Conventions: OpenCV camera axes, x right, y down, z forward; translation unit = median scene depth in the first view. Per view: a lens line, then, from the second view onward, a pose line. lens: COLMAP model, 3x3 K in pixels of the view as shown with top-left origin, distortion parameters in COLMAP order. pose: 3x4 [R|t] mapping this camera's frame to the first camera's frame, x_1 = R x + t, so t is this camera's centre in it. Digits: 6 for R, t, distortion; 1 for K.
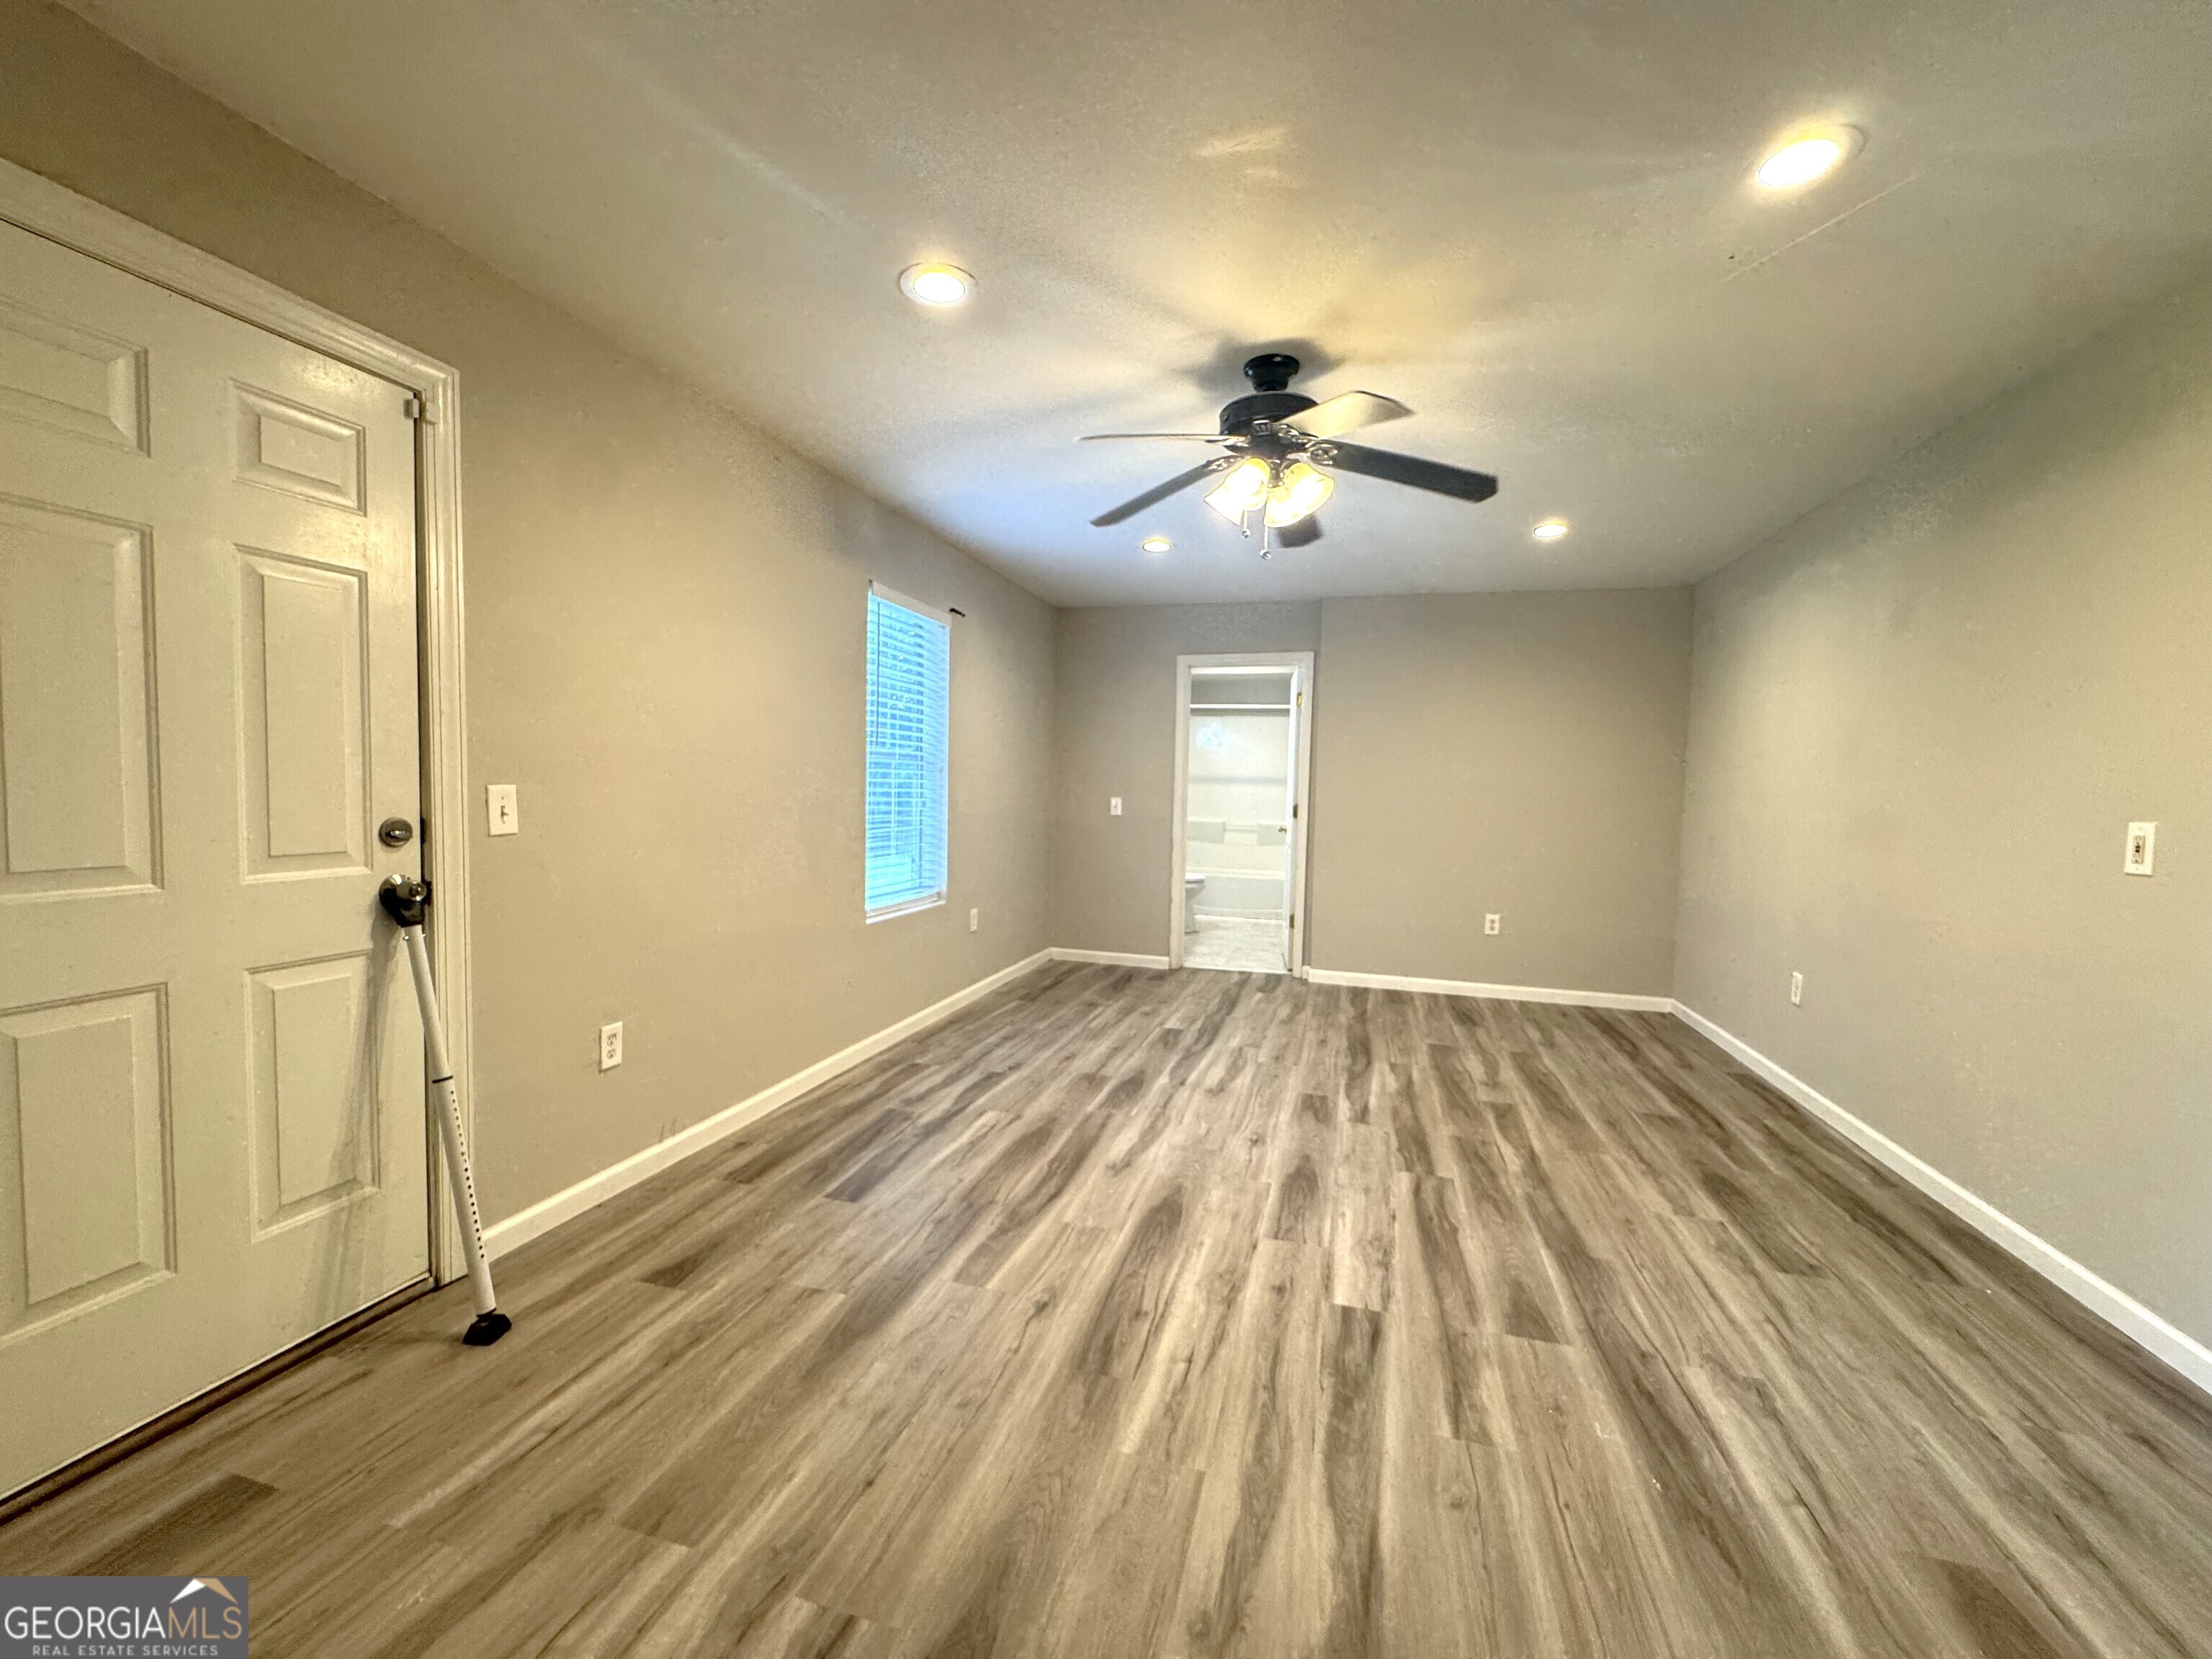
lens RADIAL K [[891.3, 0, 1106.0], [0, 891.3, 829.5], [0, 0, 1]] dist [-0.007749, 0.000610]
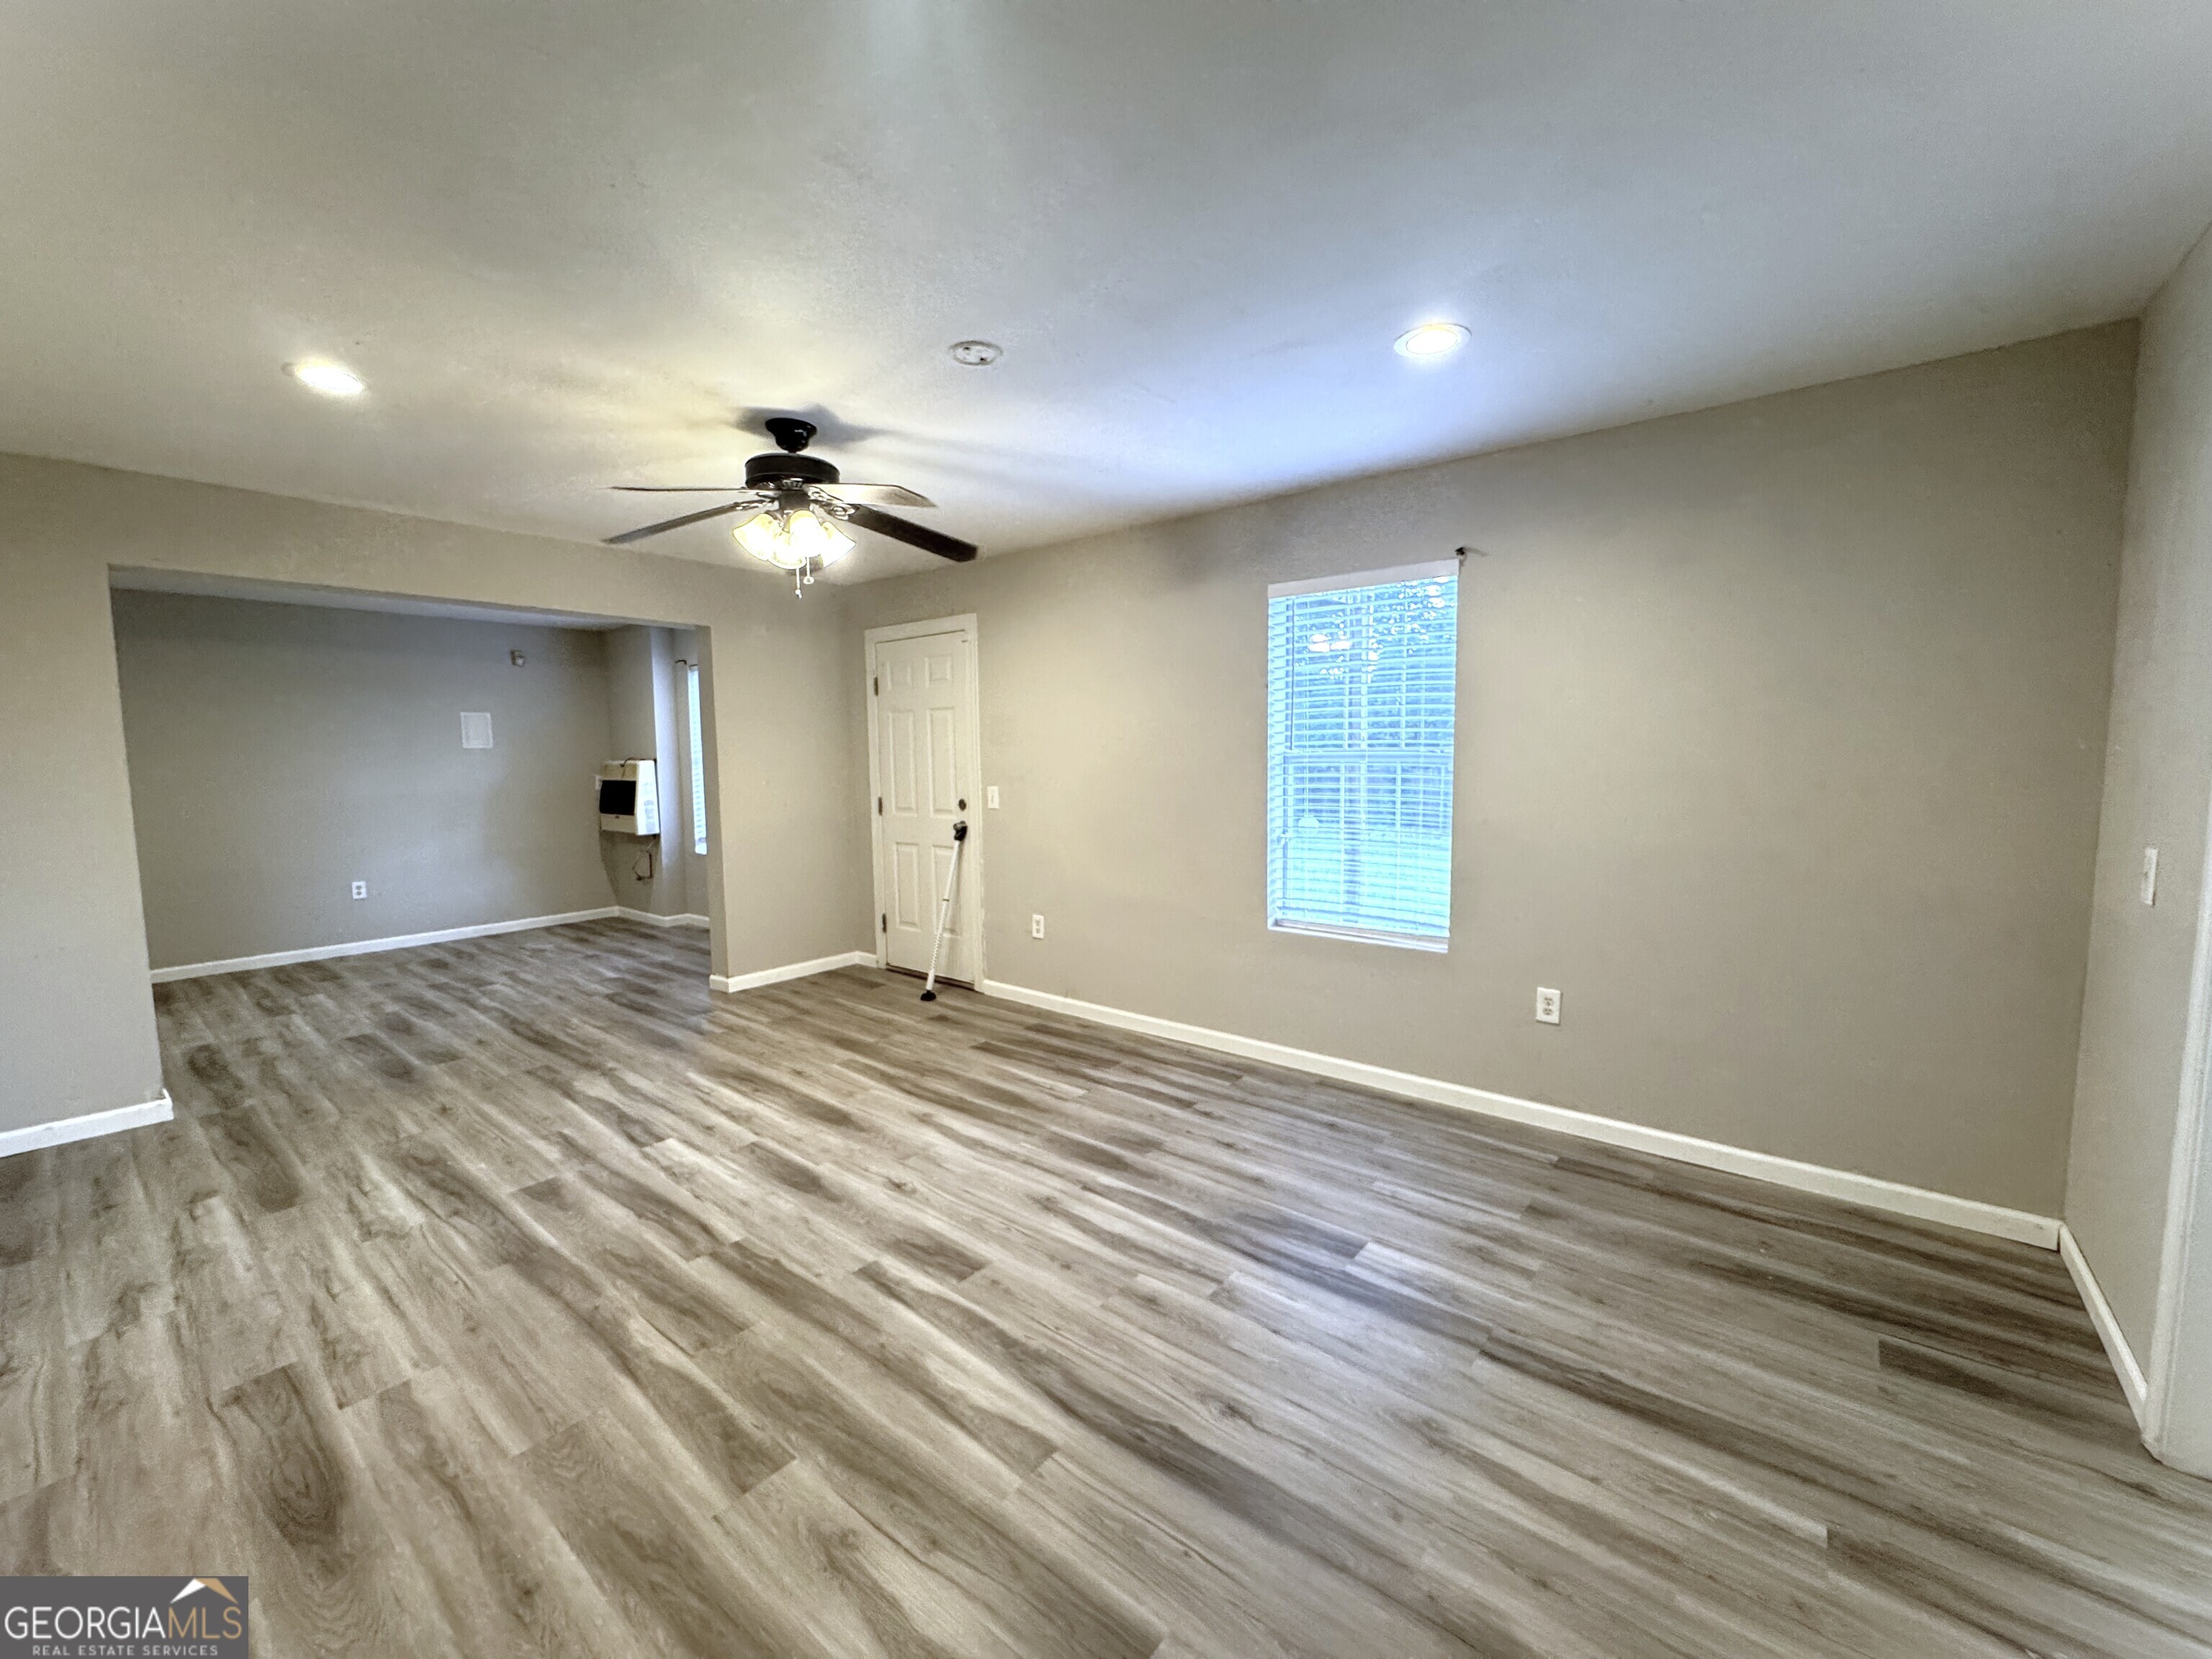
lens RADIAL K [[891.3, 0, 1106.0], [0, 891.3, 829.5], [0, 0, 1]] dist [-0.007749, 0.000610]
pose [[-0.394681, 0.062591, -0.916684, 1.070656], [-0.045720, 0.995103, 0.087630, -0.128432], [0.917680, 0.076496, -0.389887, 1.806598]]
